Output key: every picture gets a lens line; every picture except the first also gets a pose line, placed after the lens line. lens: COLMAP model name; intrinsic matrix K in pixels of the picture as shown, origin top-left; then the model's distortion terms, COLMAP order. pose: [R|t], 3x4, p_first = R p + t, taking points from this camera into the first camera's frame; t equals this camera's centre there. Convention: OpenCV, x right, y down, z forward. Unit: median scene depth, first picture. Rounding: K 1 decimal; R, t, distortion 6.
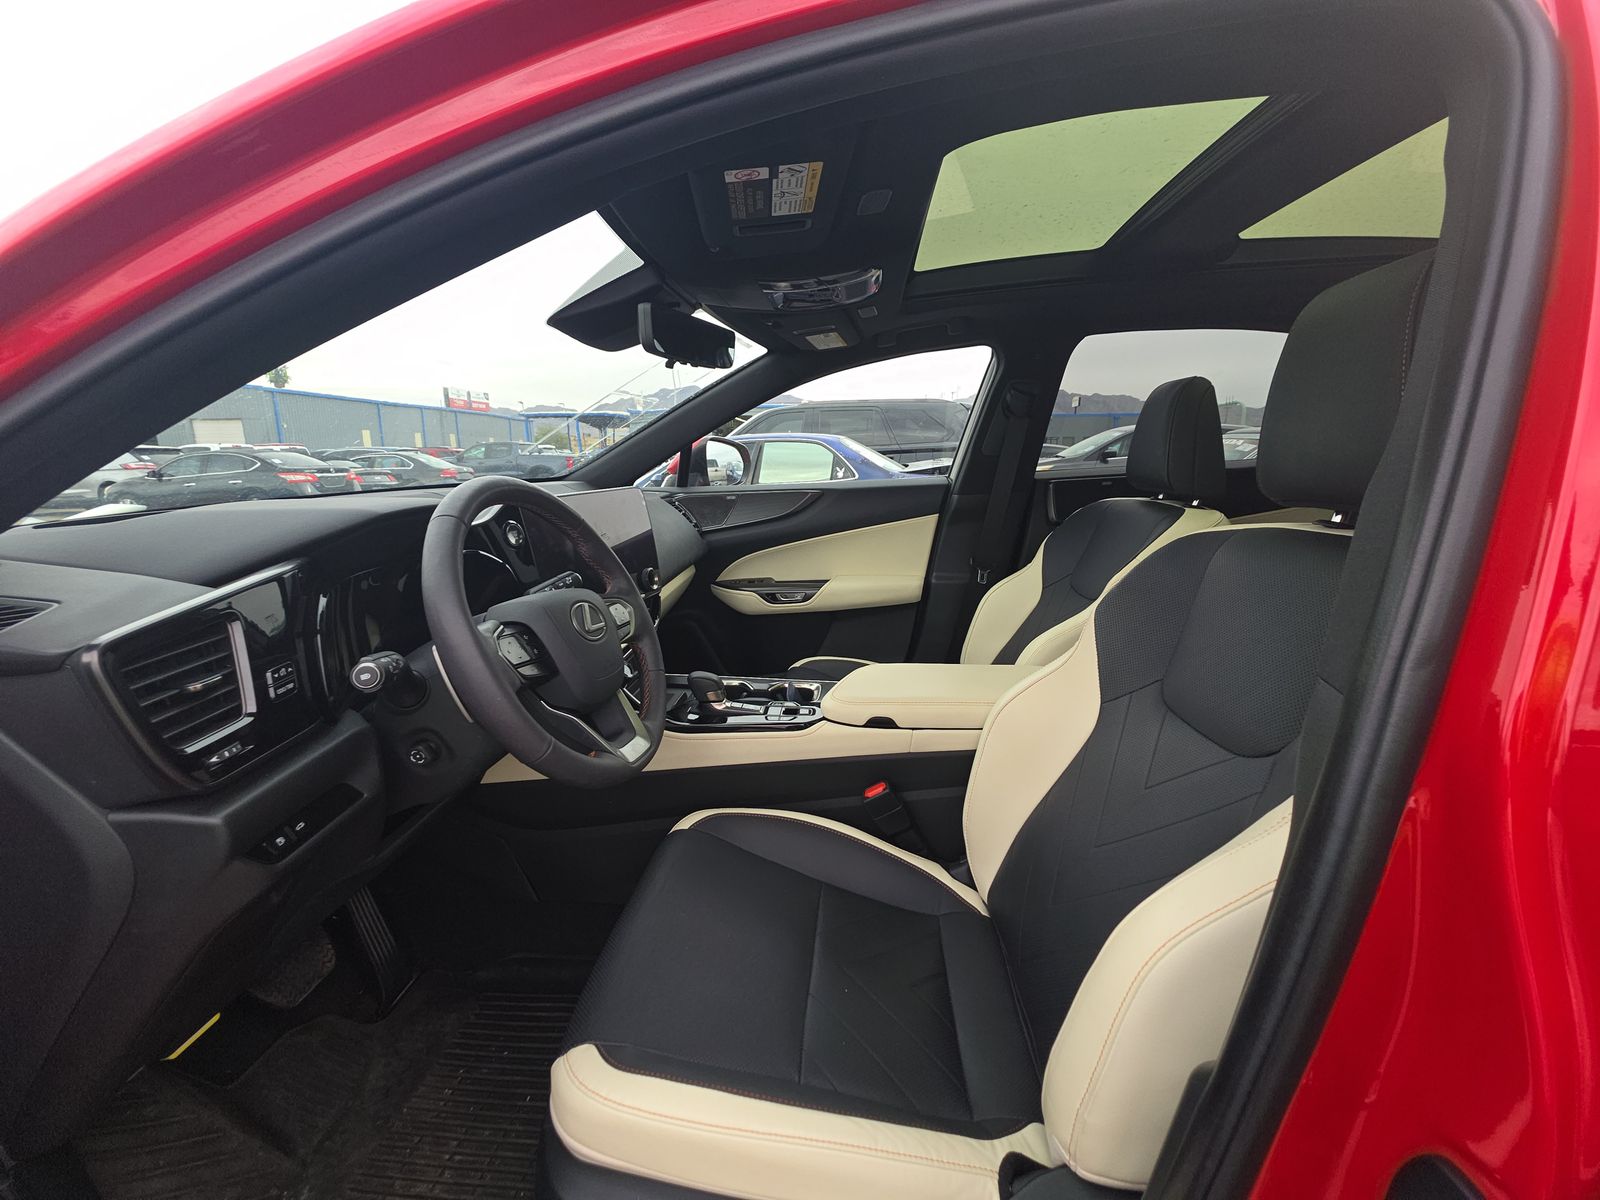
lens RADIAL K [[640.0, 0, 793.2], [0, 640.0, 598.3], [0, 0, 1]] dist [0.013149, -0.008464]
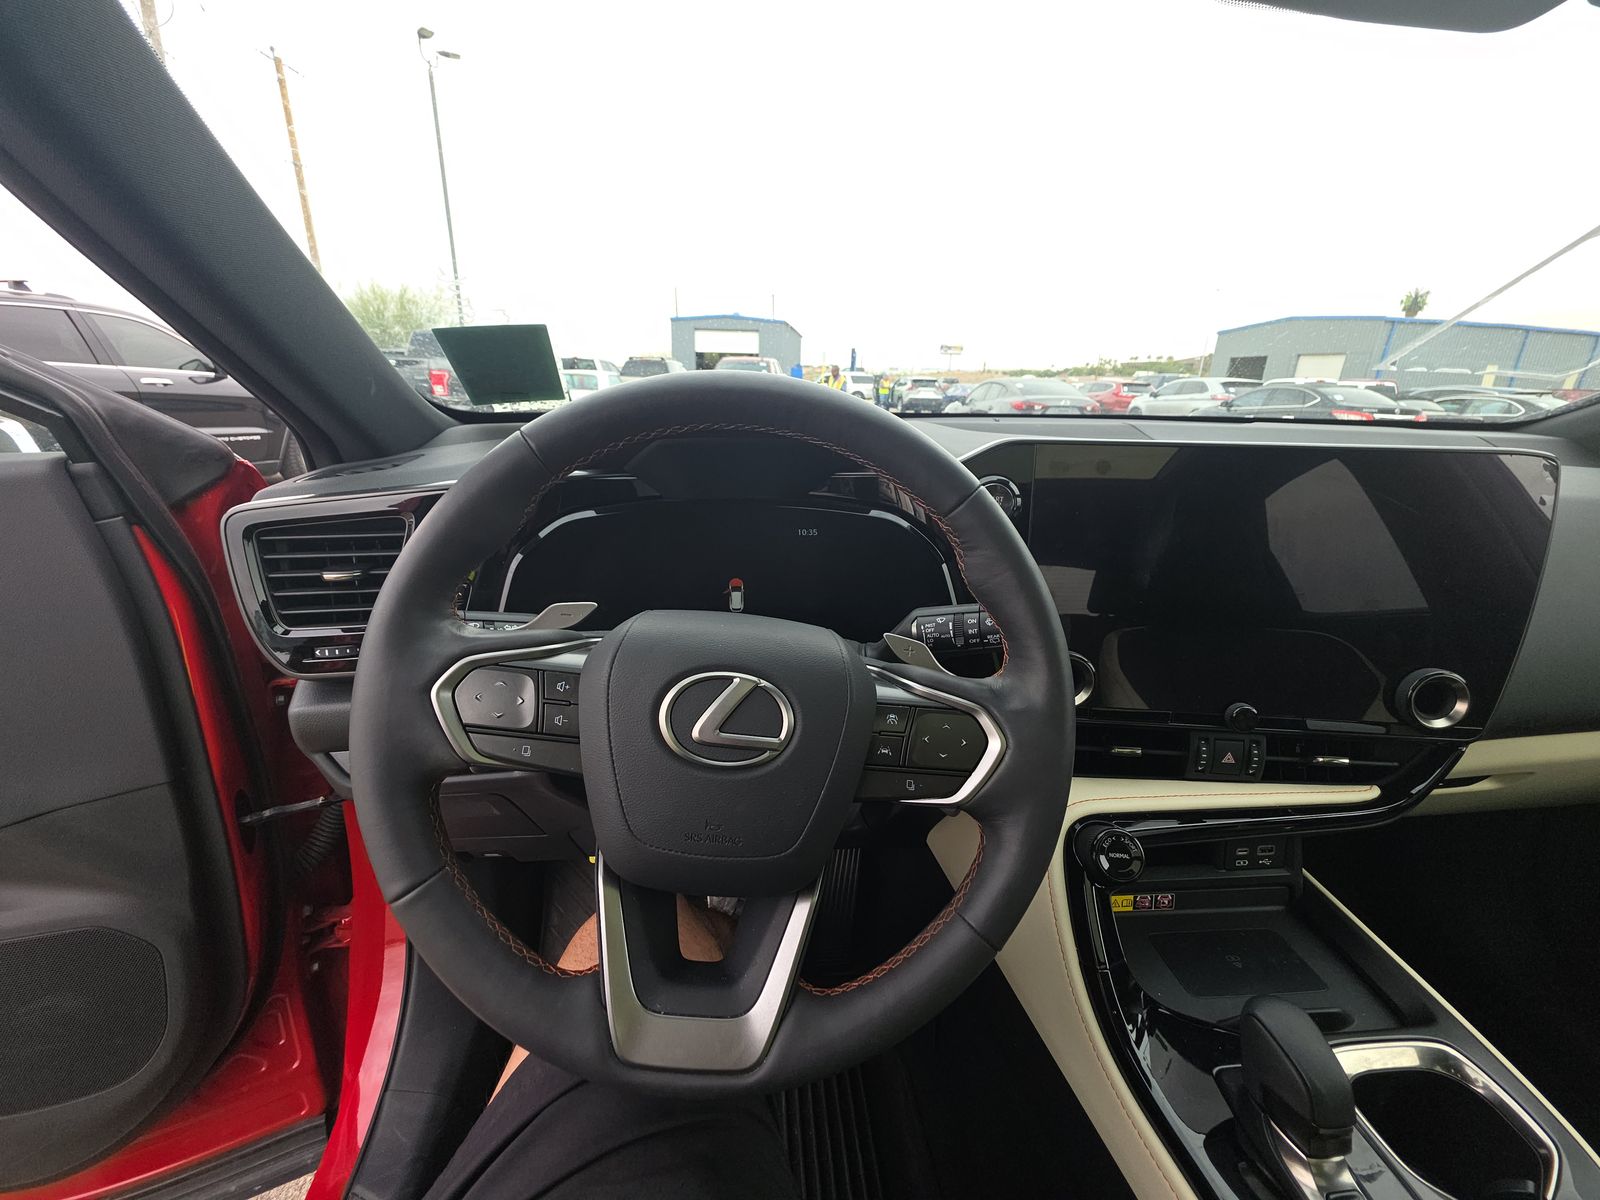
lens RADIAL K [[640.0, 0, 792.3], [0, 640.0, 595.5], [0, 0, 1]] dist [0.013149, -0.008464]
pose [[0.192832, 0.324127, -0.926152, 0.026157], [-0.242838, 0.930269, 0.275007, -0.073160], [0.950708, 0.171875, 0.258096, 0.391058]]
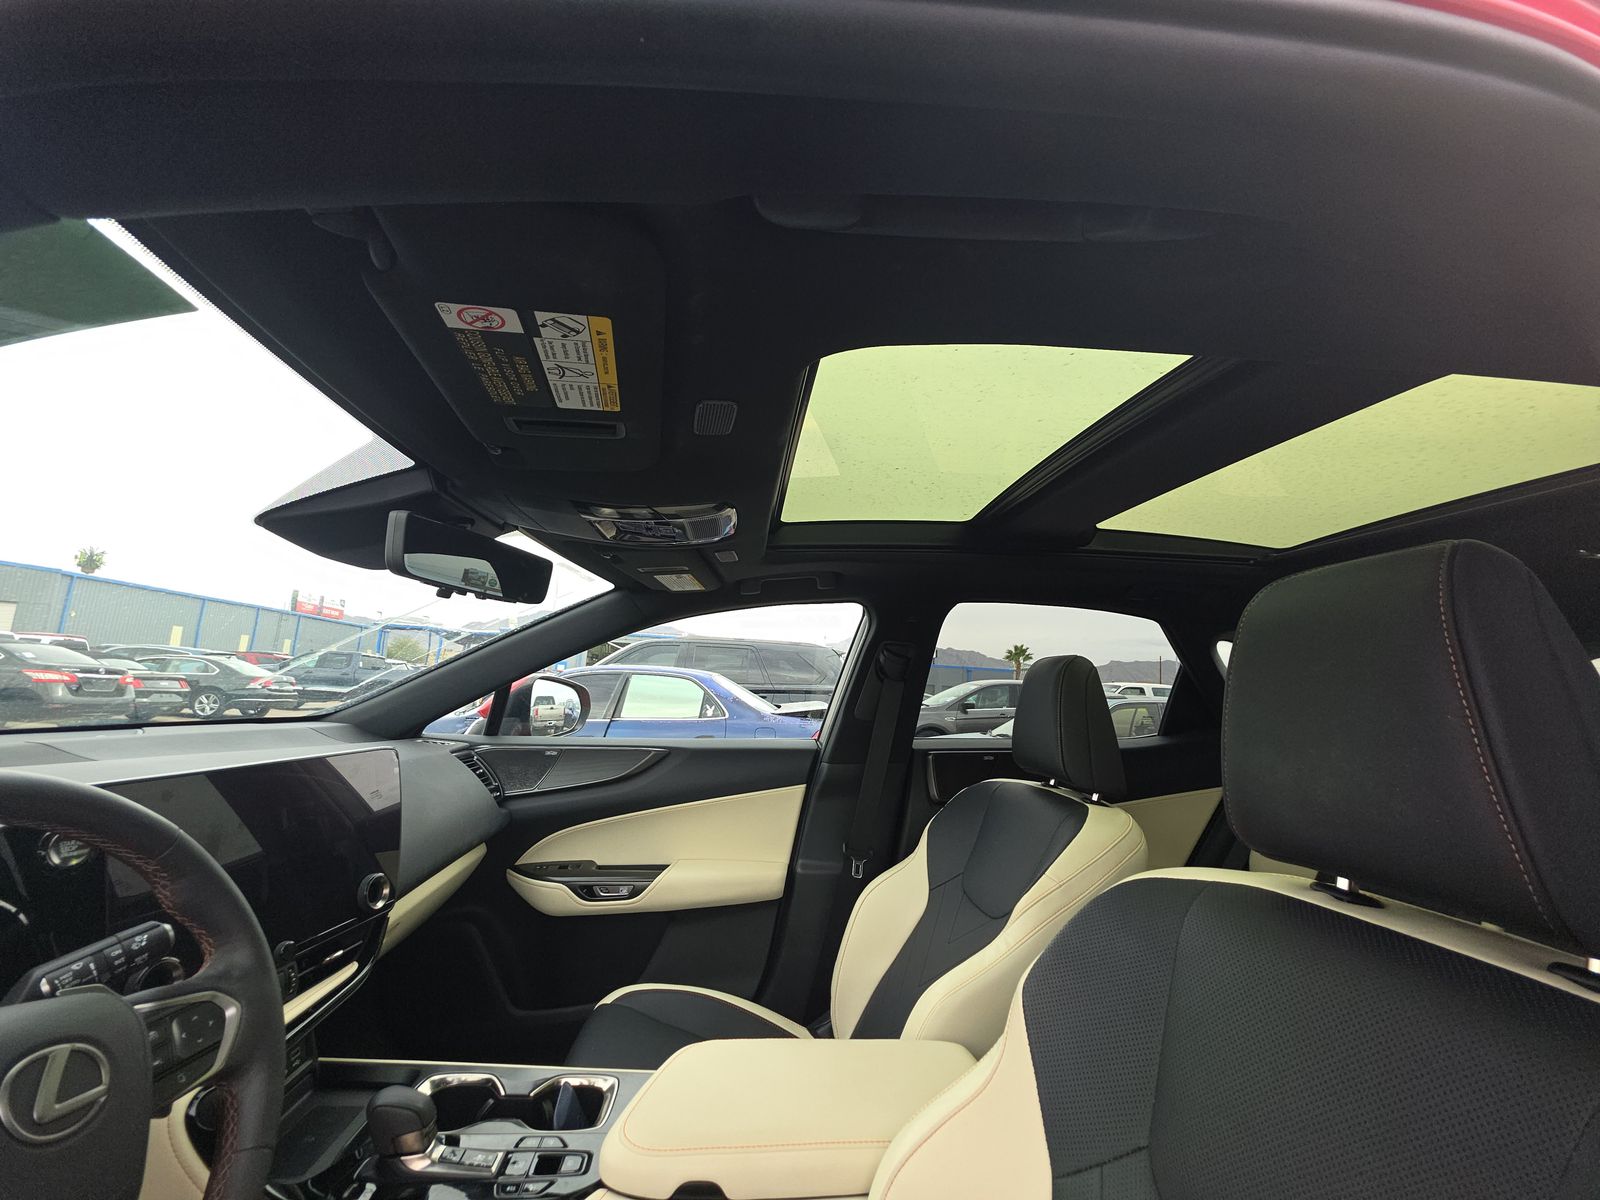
lens RADIAL K [[640.0, 0, 797.8], [0, 640.0, 596.8], [0, 0, 1]] dist [0.013149, -0.008464]
pose [[0.979025, 0.088382, 0.183574, 0.040673], [-0.017694, 0.934491, -0.355547, -0.063653], [-0.202972, 0.344841, 0.916454, 0.147721]]
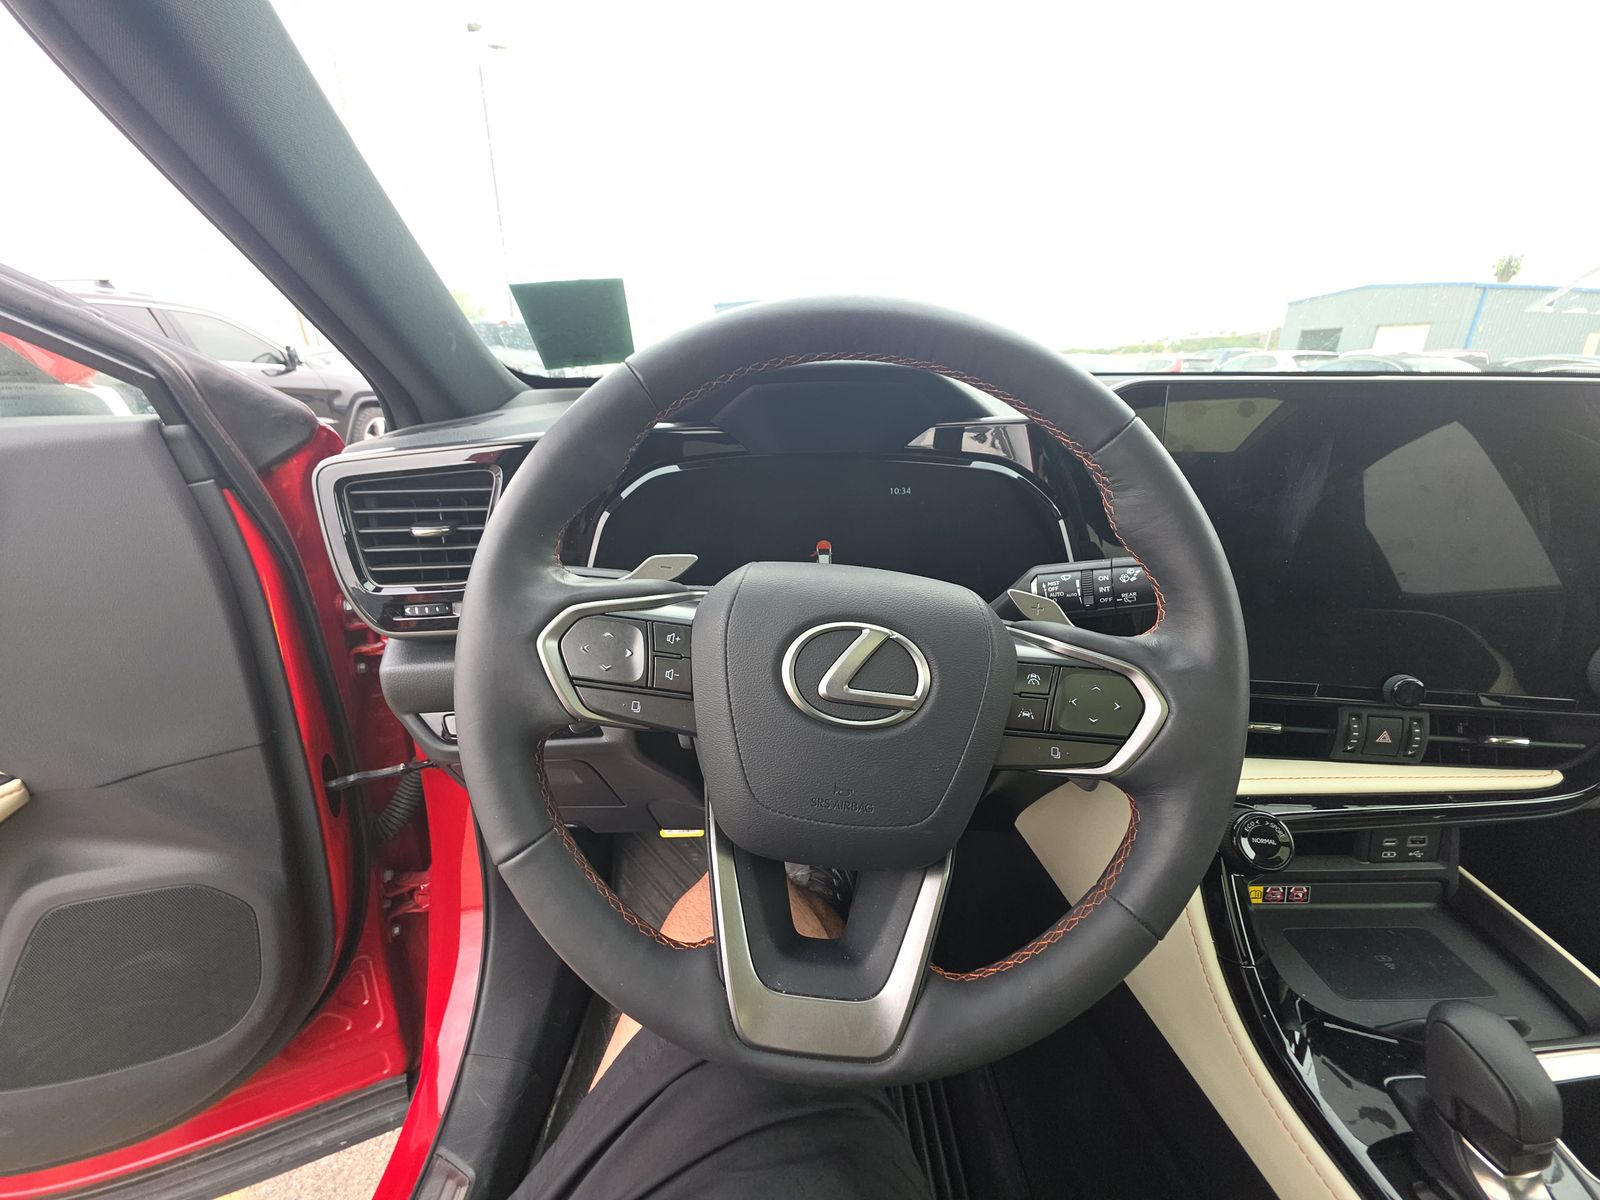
lens RADIAL K [[640.0, 0, 790.8], [0, 640.0, 595.9], [0, 0, 1]] dist [0.013149, -0.008464]
pose [[0.130345, 0.344359, -0.929746, 0.008856], [-0.225444, 0.923476, 0.310431, -0.051509], [0.965497, 0.169142, 0.198004, 0.374235]]
